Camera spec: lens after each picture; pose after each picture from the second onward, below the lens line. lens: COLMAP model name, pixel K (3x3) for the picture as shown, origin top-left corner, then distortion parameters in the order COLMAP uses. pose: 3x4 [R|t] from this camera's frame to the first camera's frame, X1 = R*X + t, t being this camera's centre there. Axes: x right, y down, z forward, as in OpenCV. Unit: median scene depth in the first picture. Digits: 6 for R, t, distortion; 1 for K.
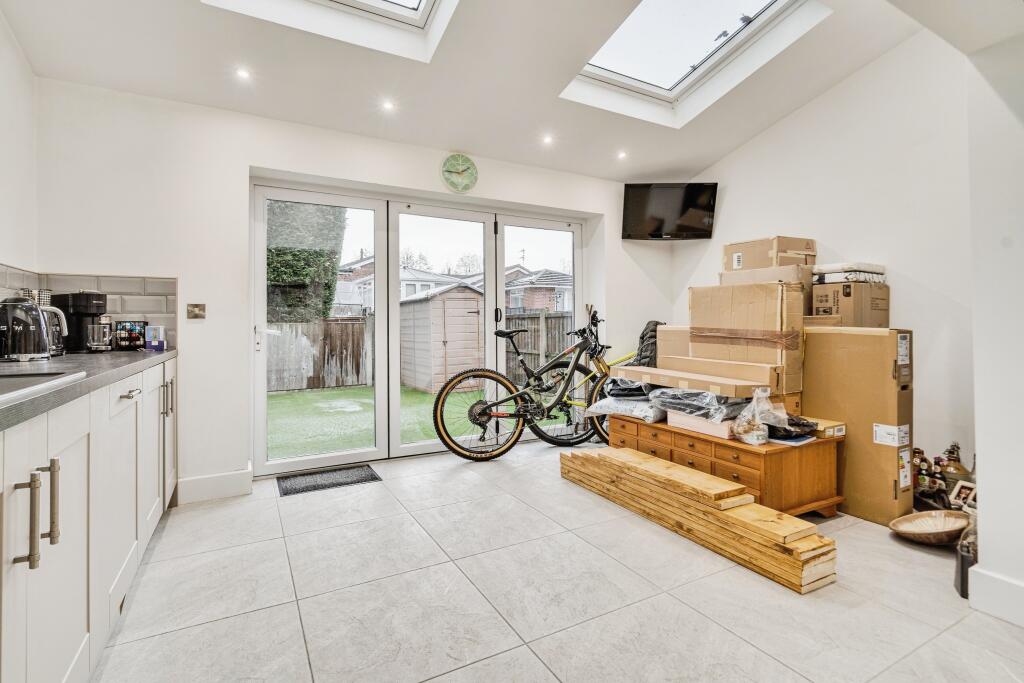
lens RADIAL K [[474.5, 0, 507.3], [0, 474.5, 327.4], [0, 0, 1]] dist [-0.002394, 0.000125]
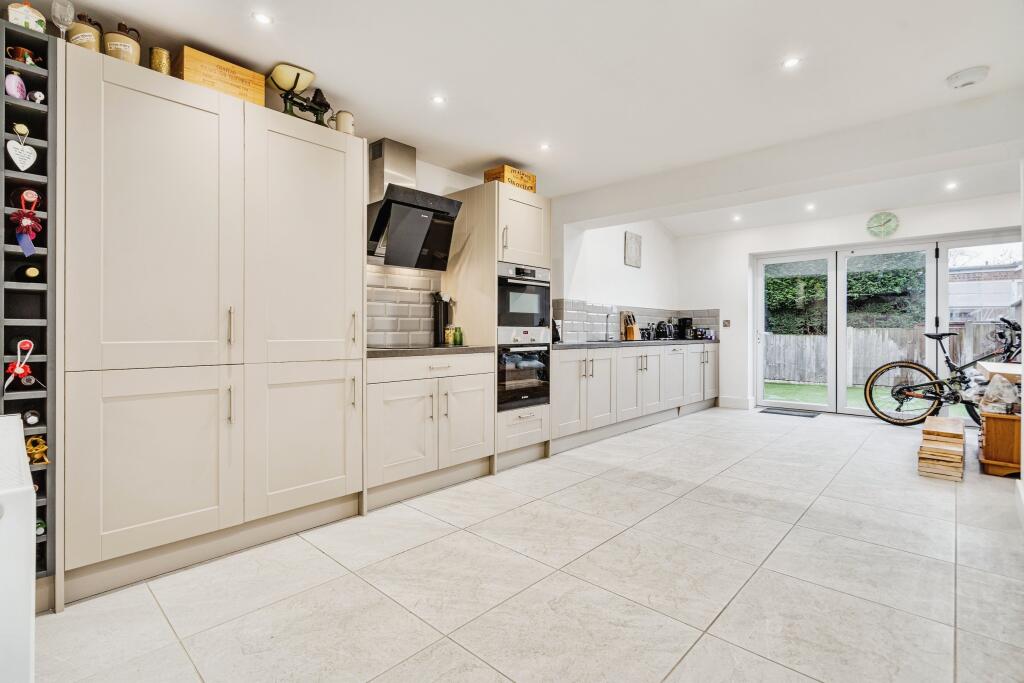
lens RADIAL K [[473.8, 0, 511.7], [0, 473.8, 332.1], [0, 0, 1]] dist [-0.015839, 0.000366]
pose [[0.306539, 0.003387, -0.951852, 0.873874], [-0.004819, 0.999986, 0.002007, 0.005424], [0.951846, 0.003971, 0.306551, -0.496896]]
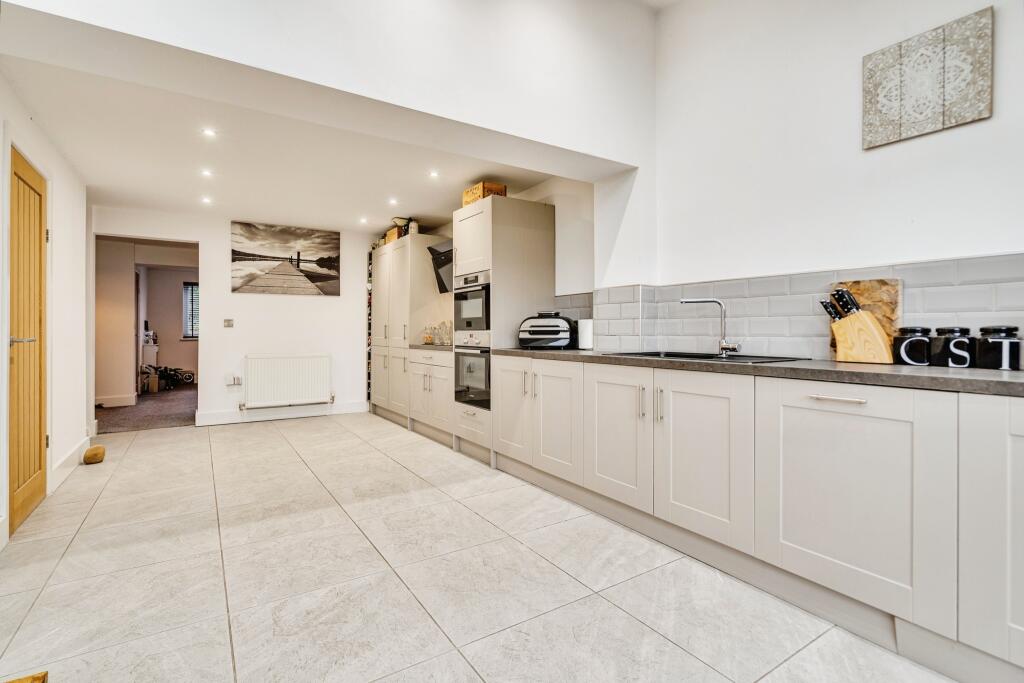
lens RADIAL K [[474.5, 0, 507.3], [0, 474.5, 327.4], [0, 0, 1]] dist [-0.002394, 0.000125]
pose [[-0.997011, 0.004164, -0.077147, 0.002605], [0.004086, 0.999991, 0.001172, -0.010802], [0.077151, 0.000853, -0.997019, 0.814963]]
